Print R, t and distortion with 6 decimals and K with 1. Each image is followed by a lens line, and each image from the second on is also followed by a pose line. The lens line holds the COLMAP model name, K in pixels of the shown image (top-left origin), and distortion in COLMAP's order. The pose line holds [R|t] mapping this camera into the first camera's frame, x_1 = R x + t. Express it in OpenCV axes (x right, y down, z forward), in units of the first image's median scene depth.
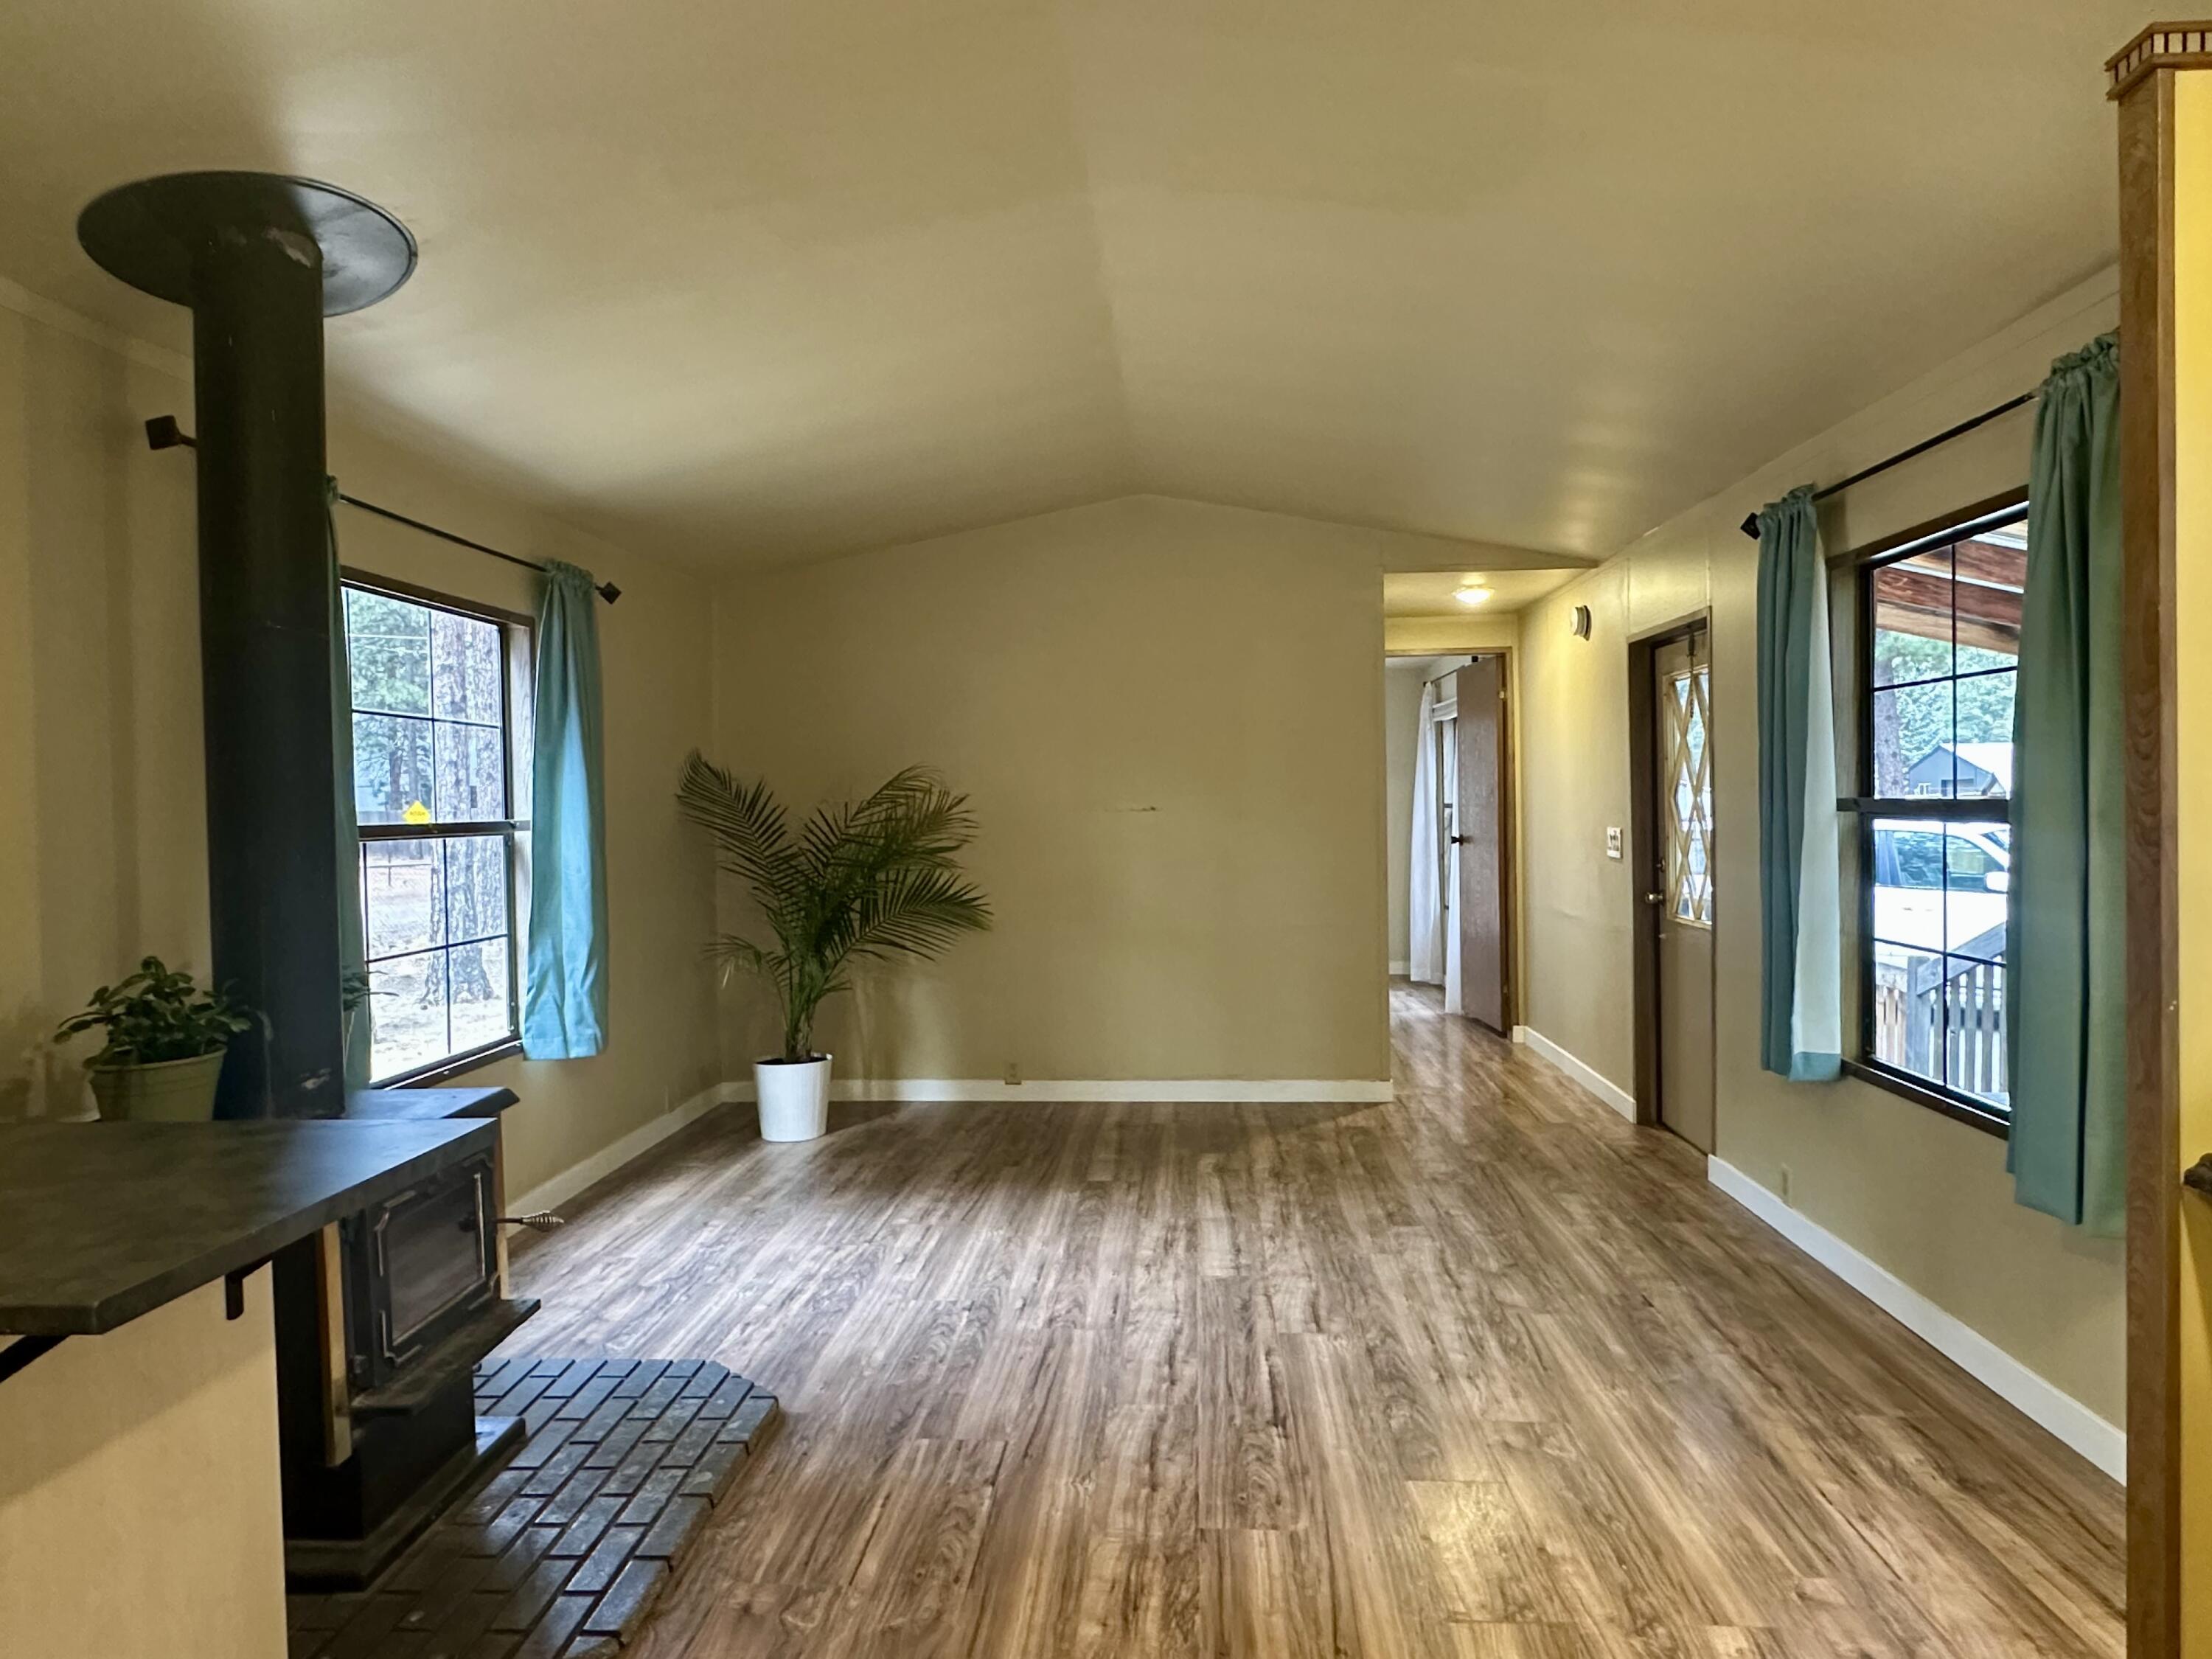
lens RADIAL K [[1339.9, 0, 1104.5], [0, 1339.9, 816.2], [0, 0, 1]] dist [-0.007944, -0.001338]
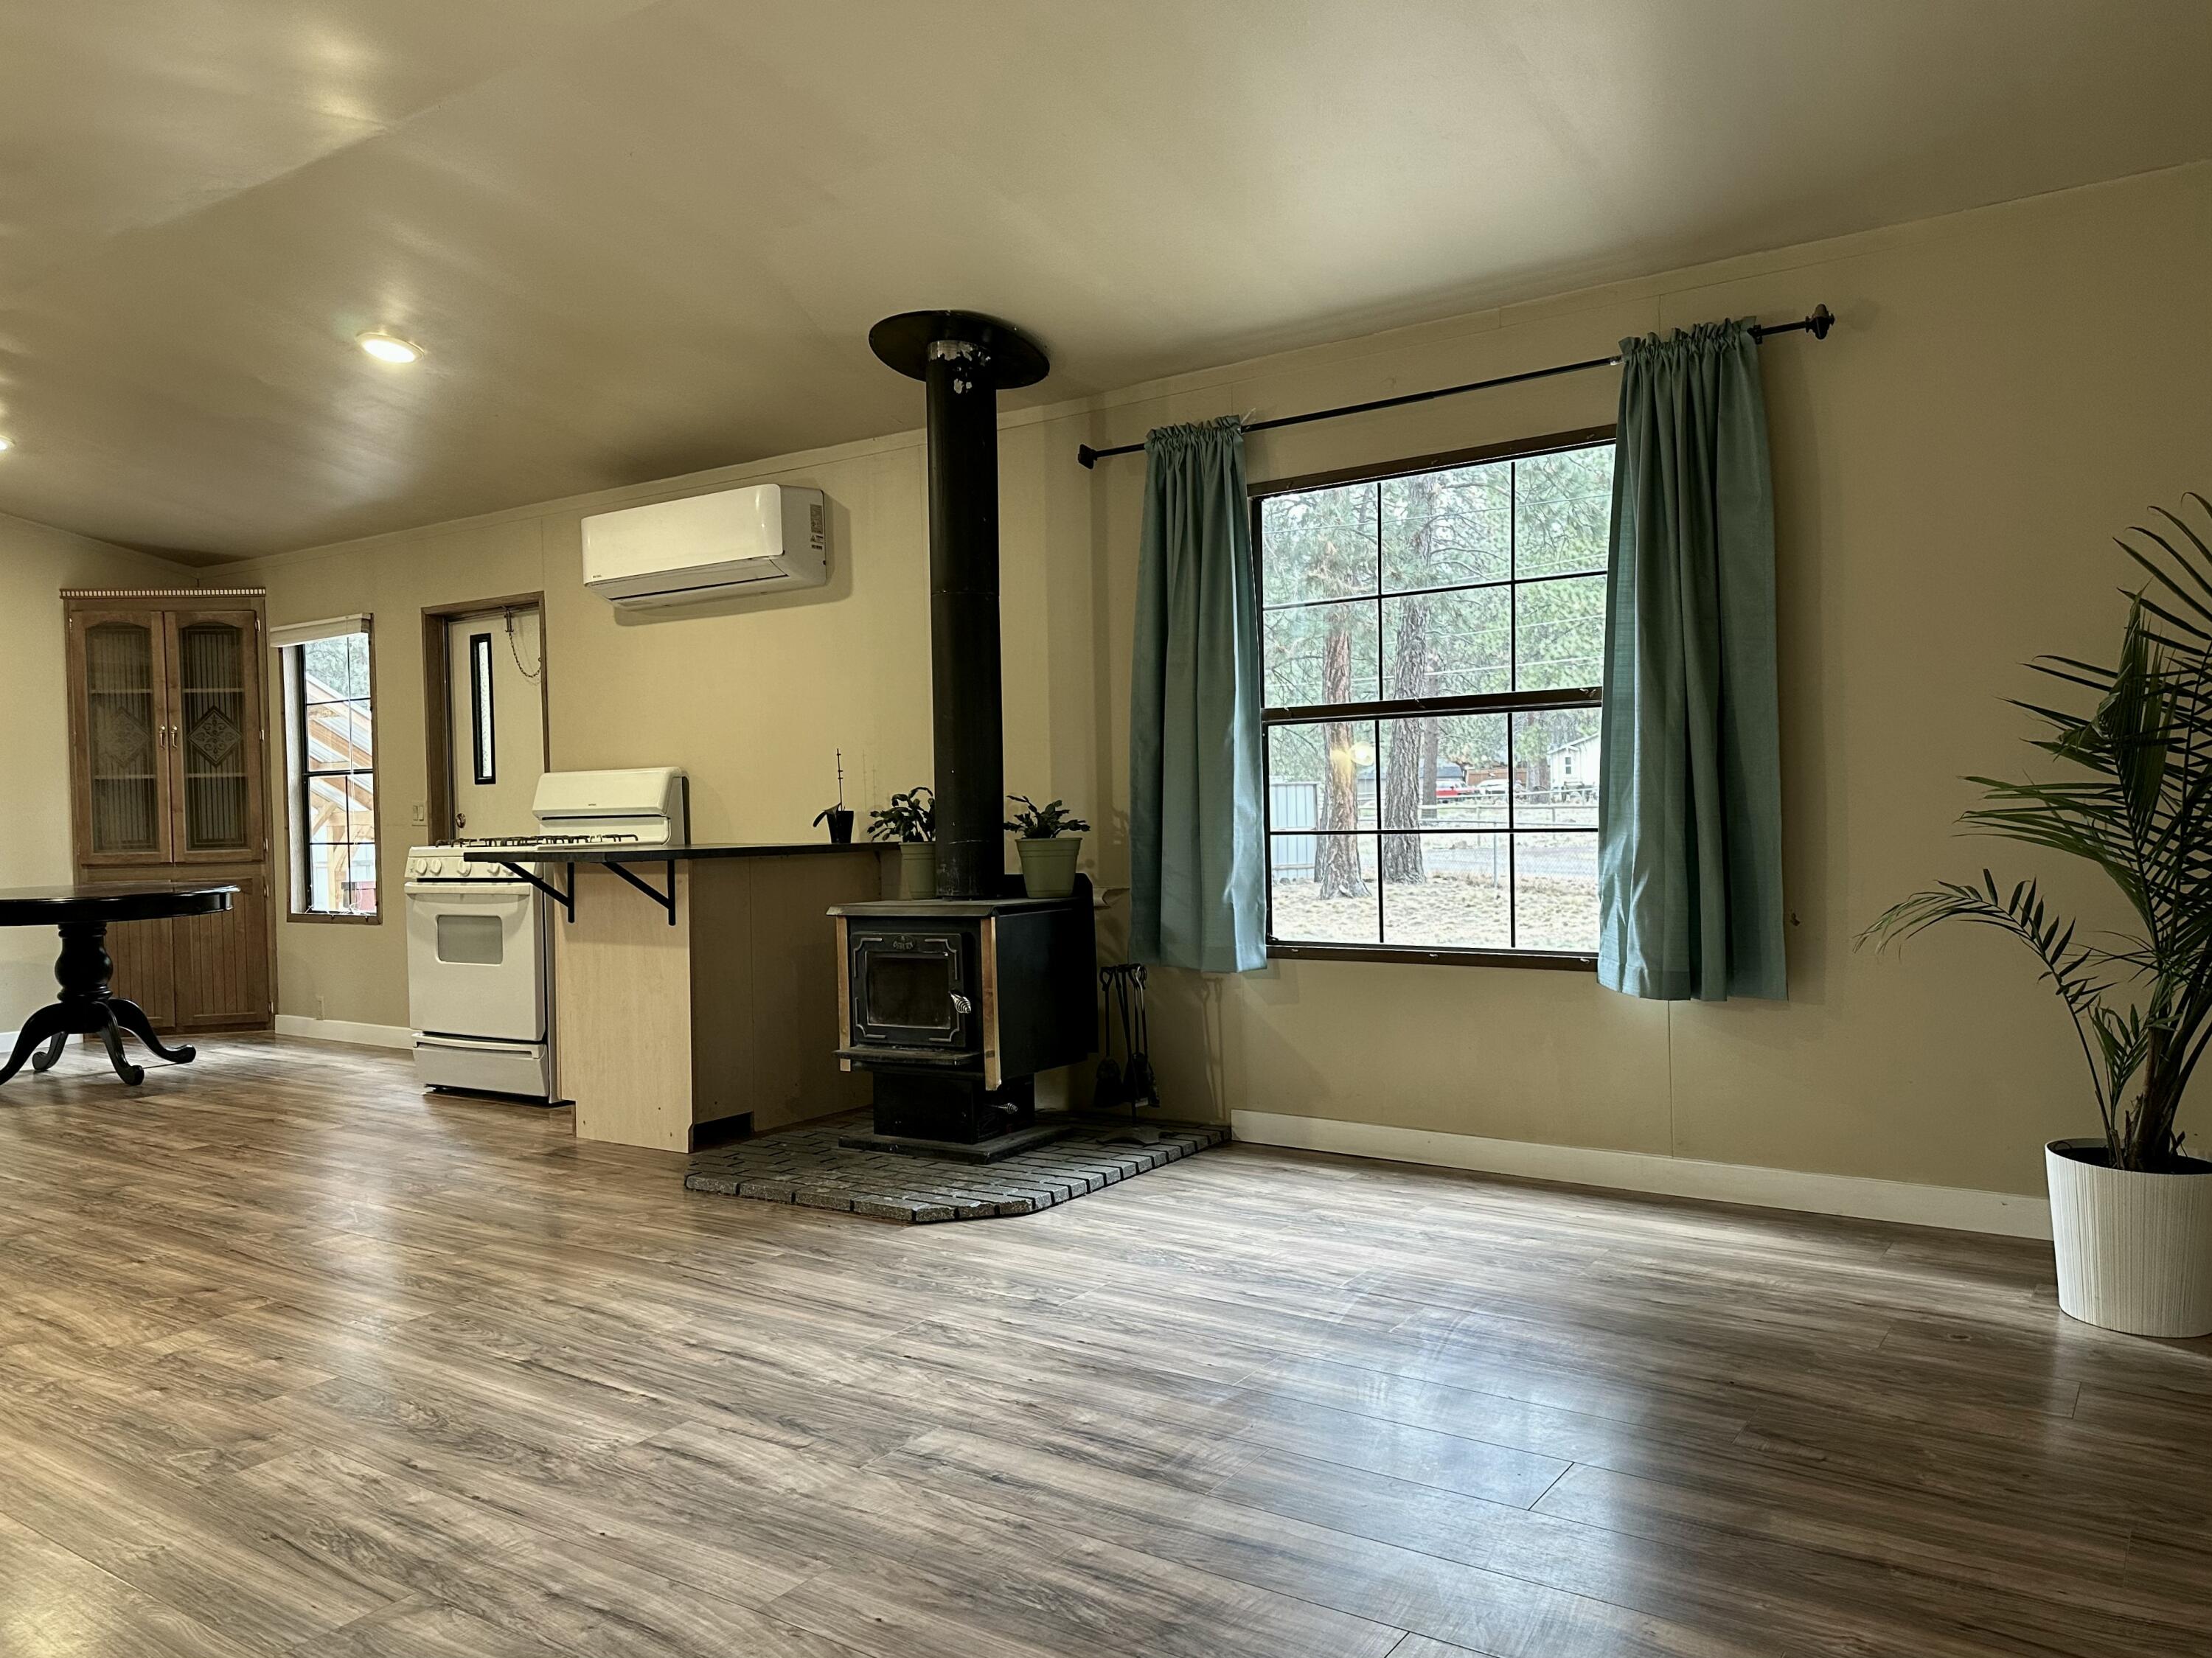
lens RADIAL K [[1534.8, 0, 1116.1], [0, 1534.8, 843.6], [0, 0, 1]] dist [0.007053, -0.023910]
pose [[-0.484504, 0.055642, -0.873018, 0.669540], [0.016461, 0.998378, 0.054496, 0.050377], [0.874634, 0.012032, -0.484634, 1.513591]]
